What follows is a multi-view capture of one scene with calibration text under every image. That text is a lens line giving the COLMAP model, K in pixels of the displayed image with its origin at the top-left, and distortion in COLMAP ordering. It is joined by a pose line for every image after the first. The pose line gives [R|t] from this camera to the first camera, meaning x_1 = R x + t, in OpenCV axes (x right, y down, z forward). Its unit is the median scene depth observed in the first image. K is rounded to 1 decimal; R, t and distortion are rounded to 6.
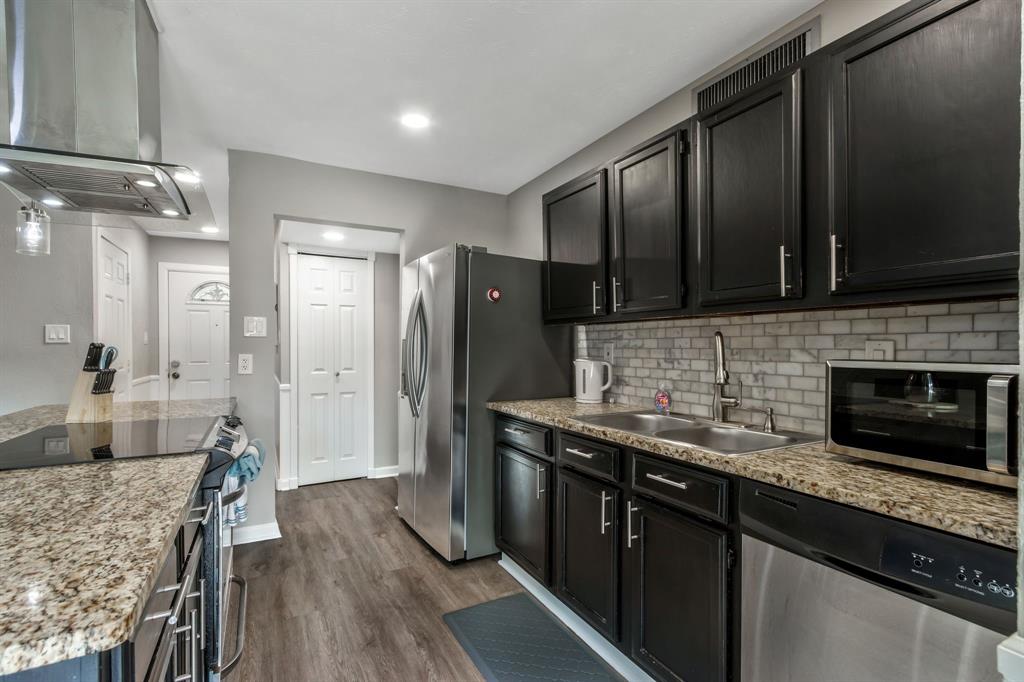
lens RADIAL K [[471.1, 0, 508.5], [0, 471.1, 346.9], [0, 0, 1]] dist [0.001397, 0.000056]
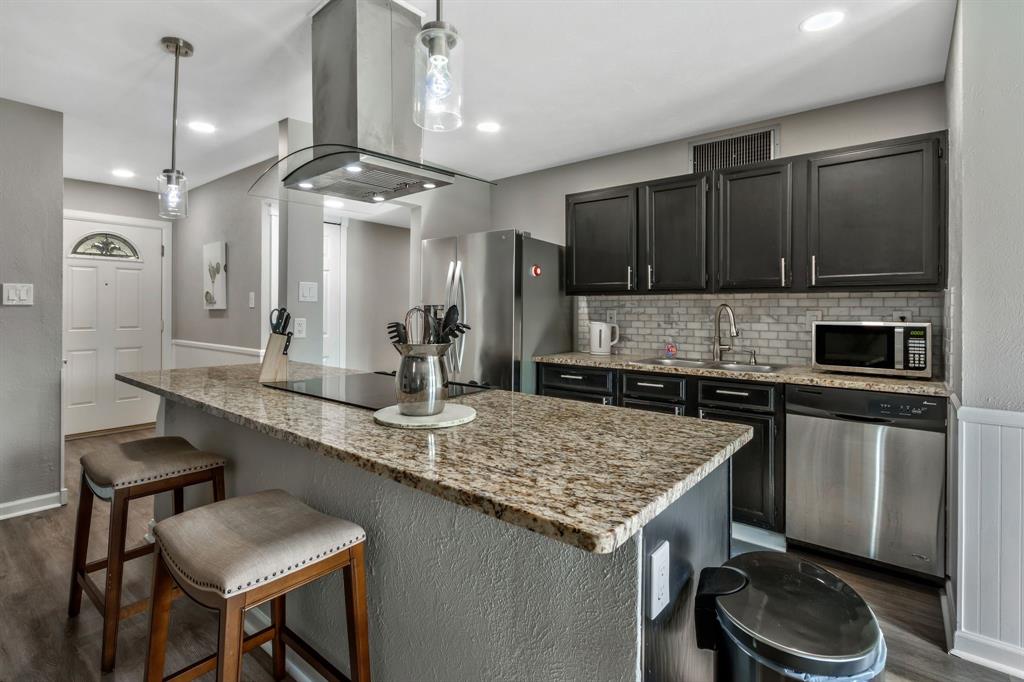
lens RADIAL K [[485.0, 0, 509.2], [0, 485.0, 304.1], [0, 0, 1]] dist [-0.002579, -0.000442]
pose [[0.923011, 0.010689, 0.384624, -0.743733], [-0.005102, 0.999866, -0.015542, -0.002323], [-0.384739, 0.012383, 0.922942, -0.207763]]
